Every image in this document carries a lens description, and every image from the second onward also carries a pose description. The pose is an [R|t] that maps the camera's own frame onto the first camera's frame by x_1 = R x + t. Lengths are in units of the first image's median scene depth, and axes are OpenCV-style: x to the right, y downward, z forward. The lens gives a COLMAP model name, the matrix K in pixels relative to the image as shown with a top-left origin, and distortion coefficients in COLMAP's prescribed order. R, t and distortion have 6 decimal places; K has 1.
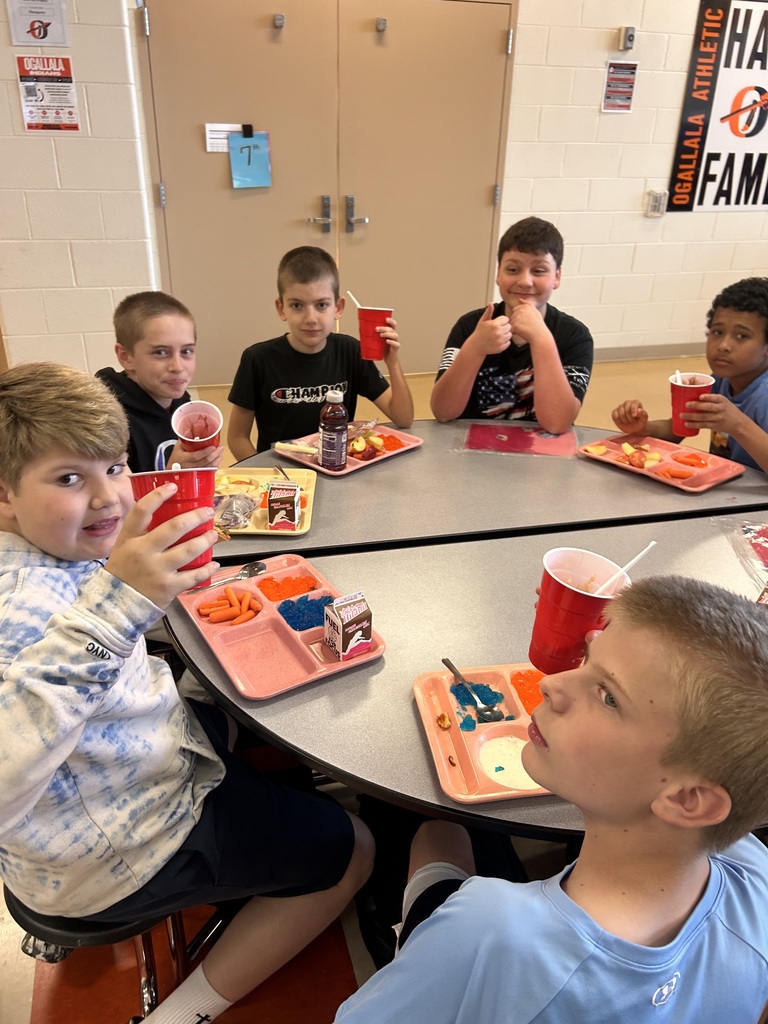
lens RADIAL K [[769.7, 0, 384.0], [0, 769.7, 512.0], [0, 0, 1]] dist [0.011131, -0.013805]
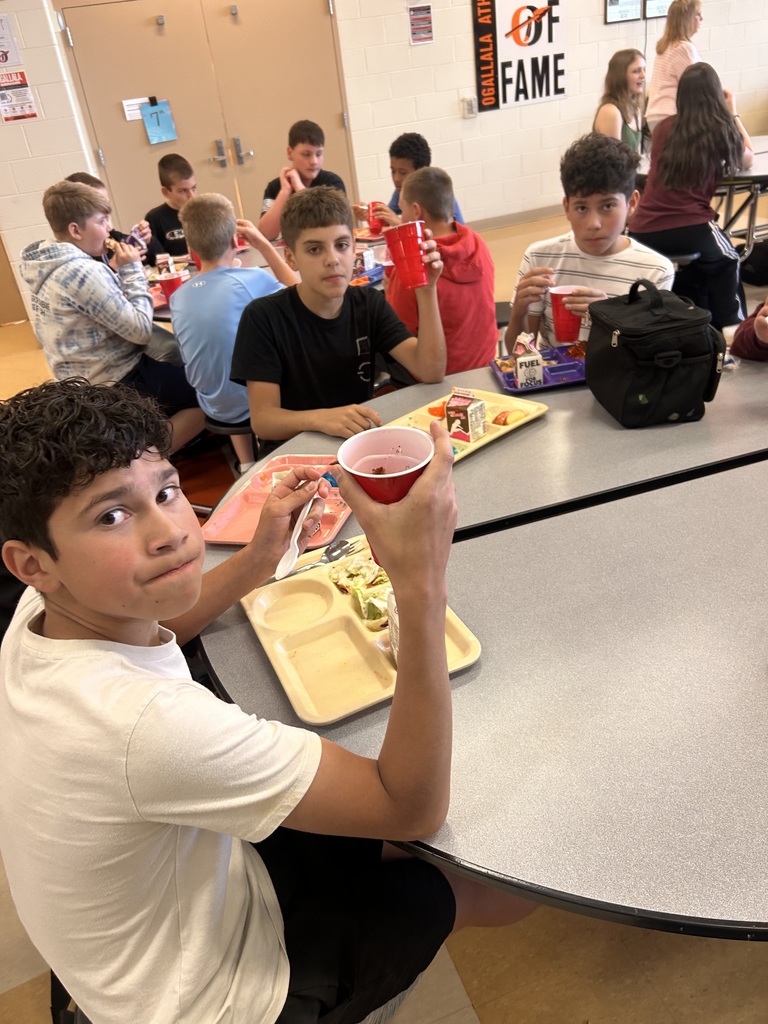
lens RADIAL K [[796.1, 0, 384.0], [0, 796.1, 512.0], [0, 0, 1]] dist [0.008139, -0.004054]
pose [[0.988661, -0.147165, -0.029847, 0.150828], [0.148128, 0.988413, 0.033132, 0.227929], [0.024625, -0.037178, 0.999005, -0.412849]]
